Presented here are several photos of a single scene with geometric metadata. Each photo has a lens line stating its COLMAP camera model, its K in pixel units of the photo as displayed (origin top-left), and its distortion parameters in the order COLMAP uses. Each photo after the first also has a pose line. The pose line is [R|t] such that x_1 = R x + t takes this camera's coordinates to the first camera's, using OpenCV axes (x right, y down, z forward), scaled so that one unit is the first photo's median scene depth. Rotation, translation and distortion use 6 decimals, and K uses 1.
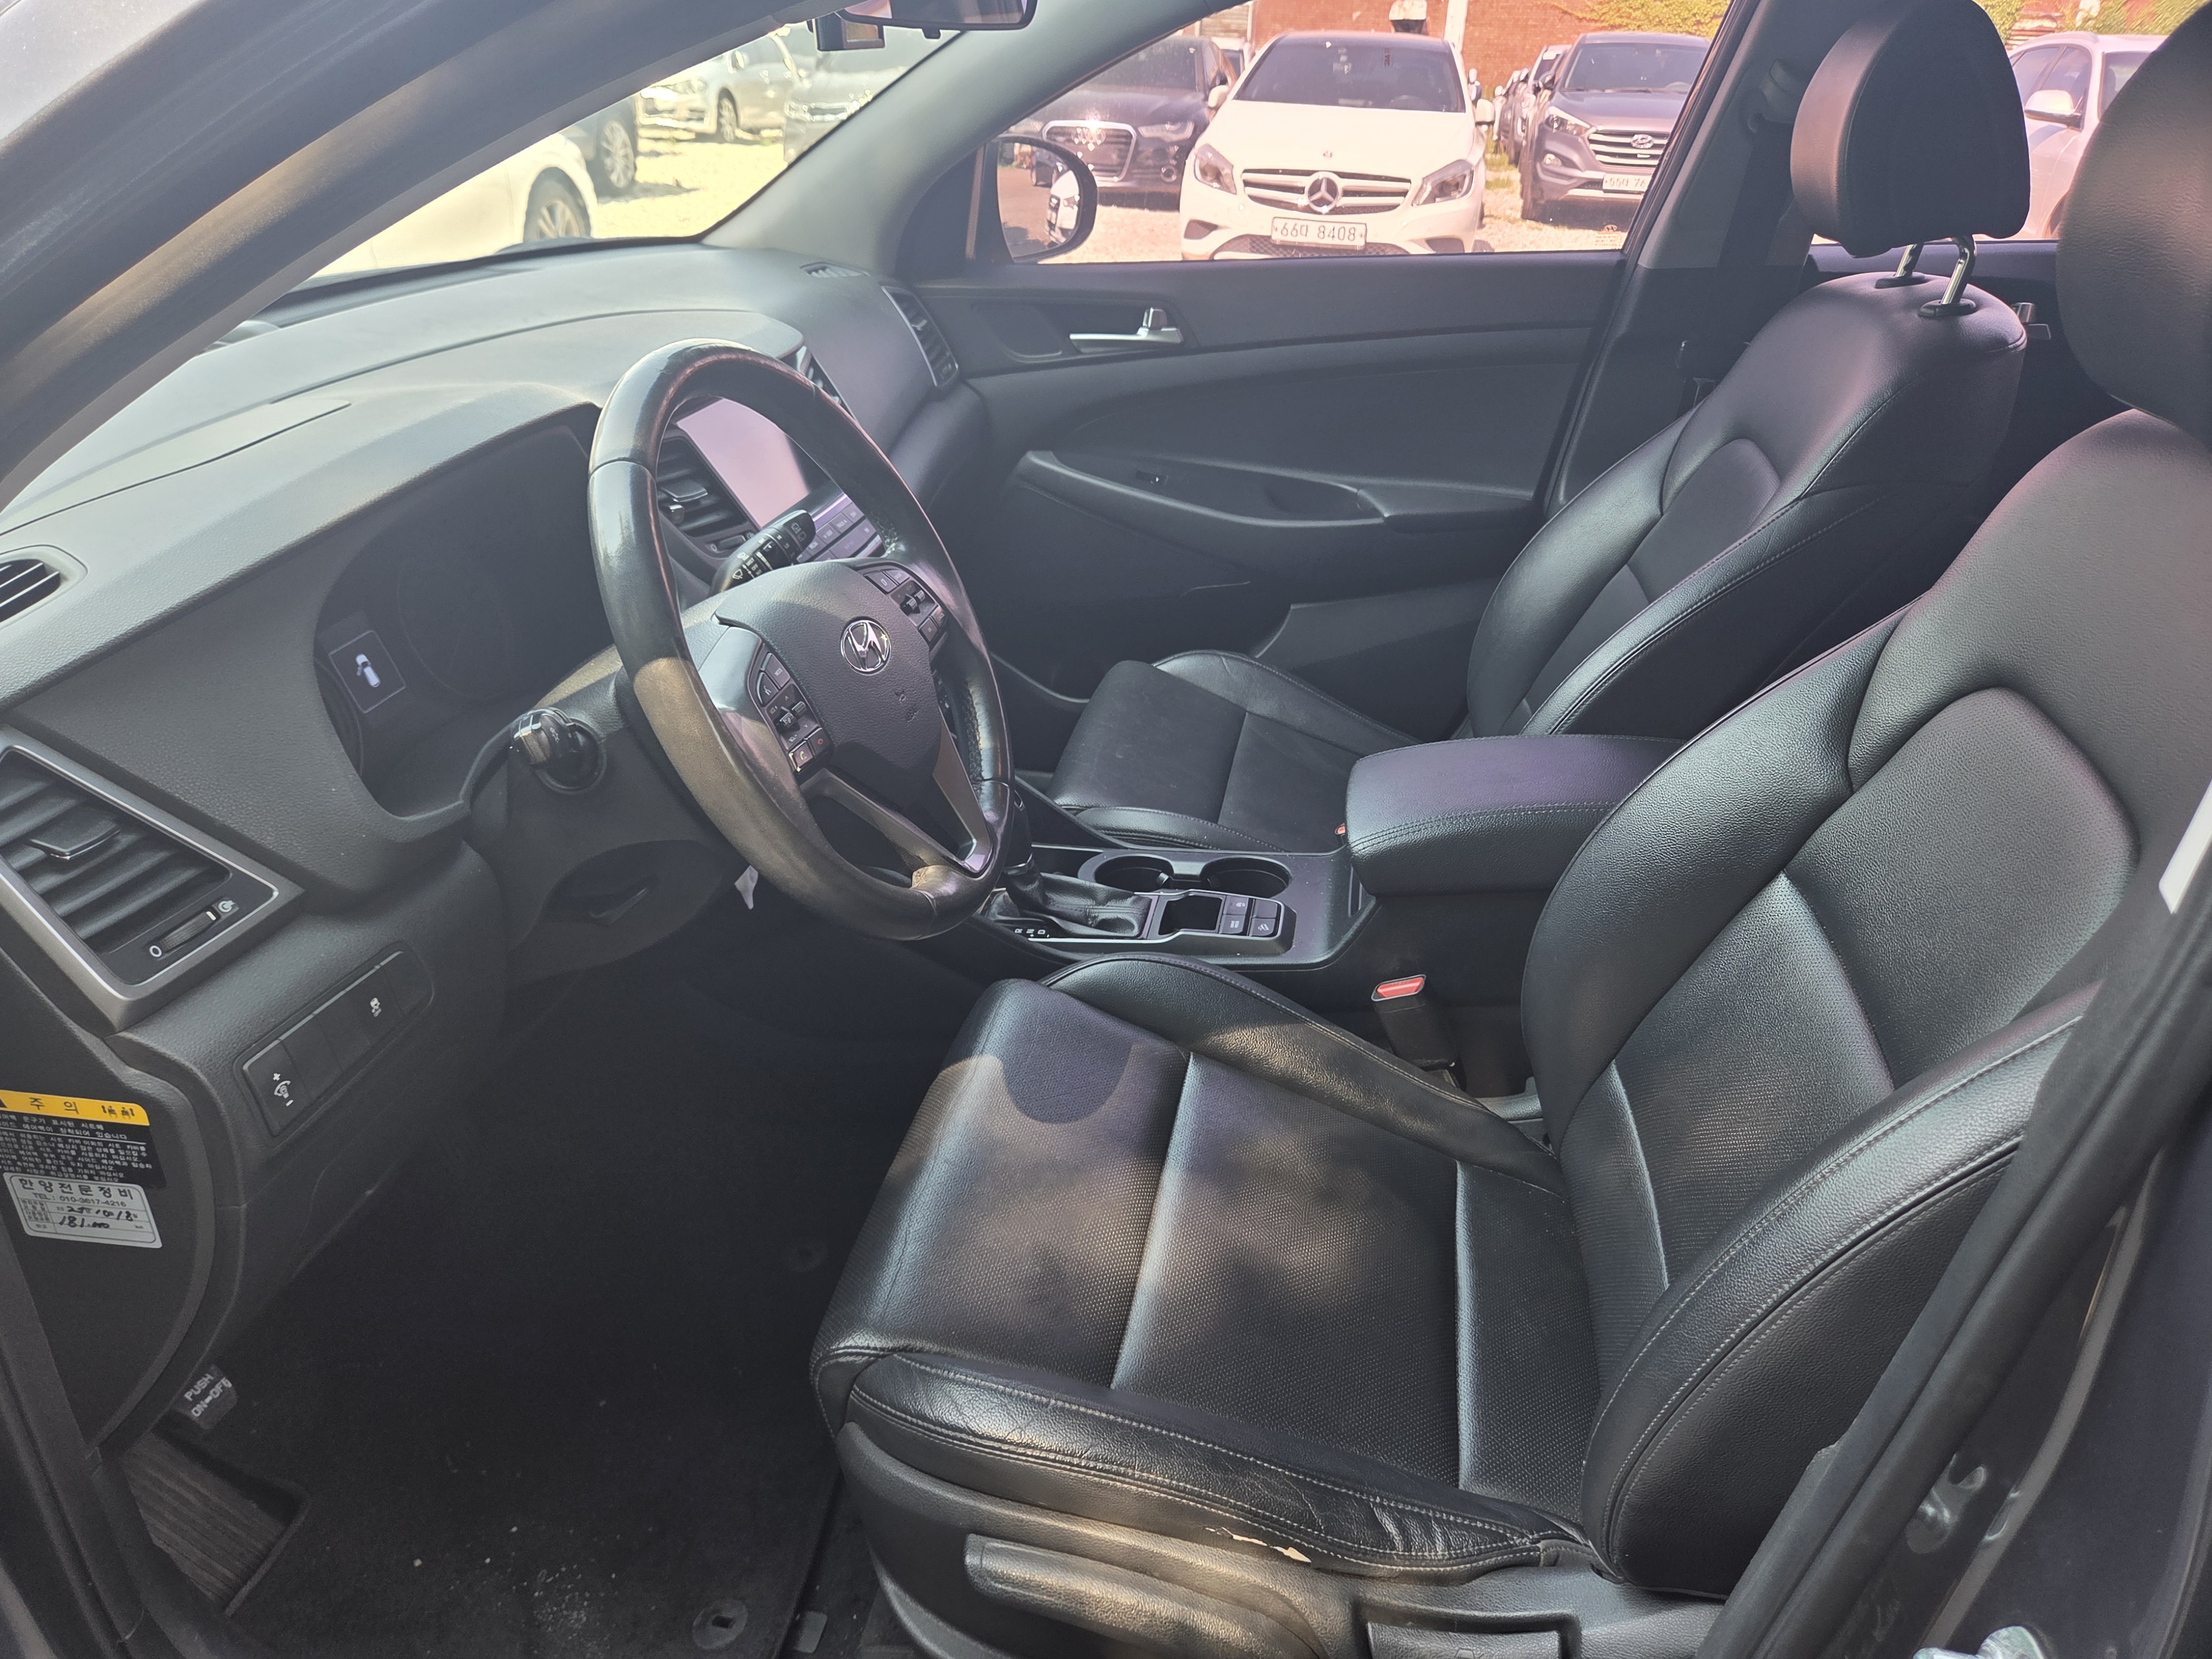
lens RADIAL K [[1486.4, 0, 1070.2], [0, 1486.4, 831.9], [0, 0, 1]] dist [0.046569, -0.049306]
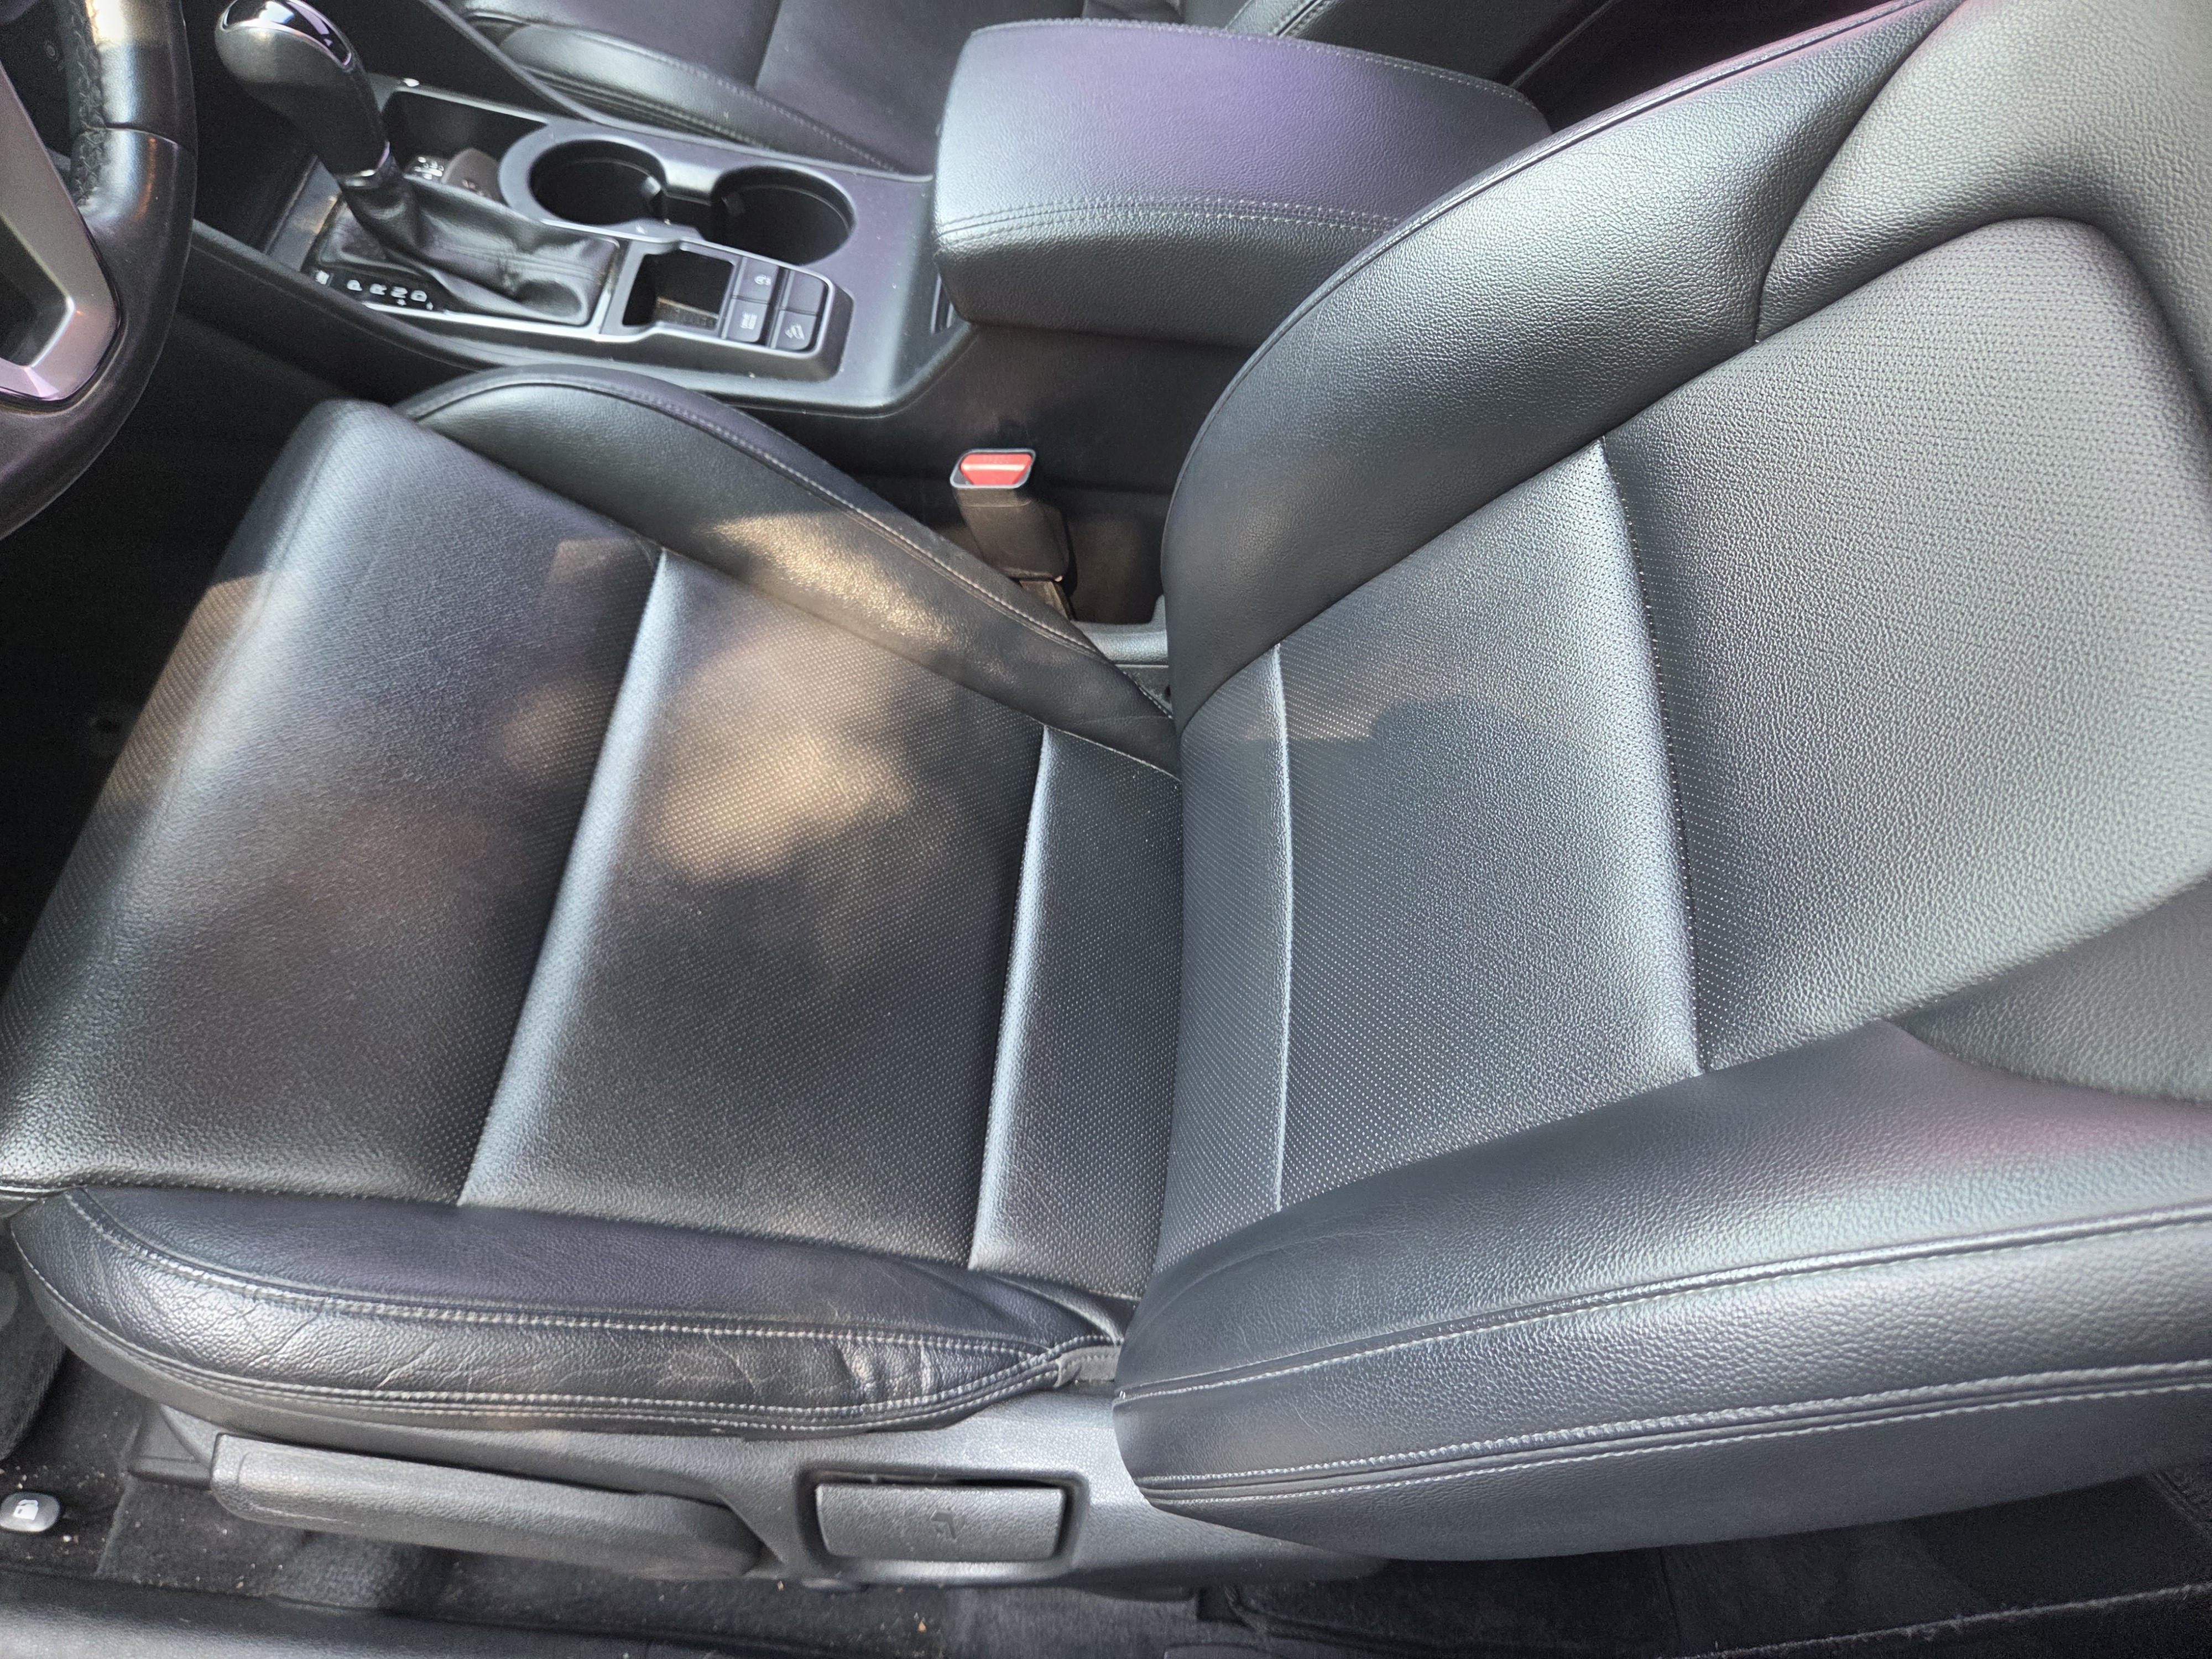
lens RADIAL K [[1486.4, 0, 1070.2], [0, 1486.4, 831.9], [0, 0, 1]] dist [0.046569, -0.049306]
pose [[0.971451, -0.001901, 0.237234, 0.093904], [-0.127919, 0.837958, 0.530530, -0.108186], [-0.199801, -0.545731, 0.813792, 0.358251]]
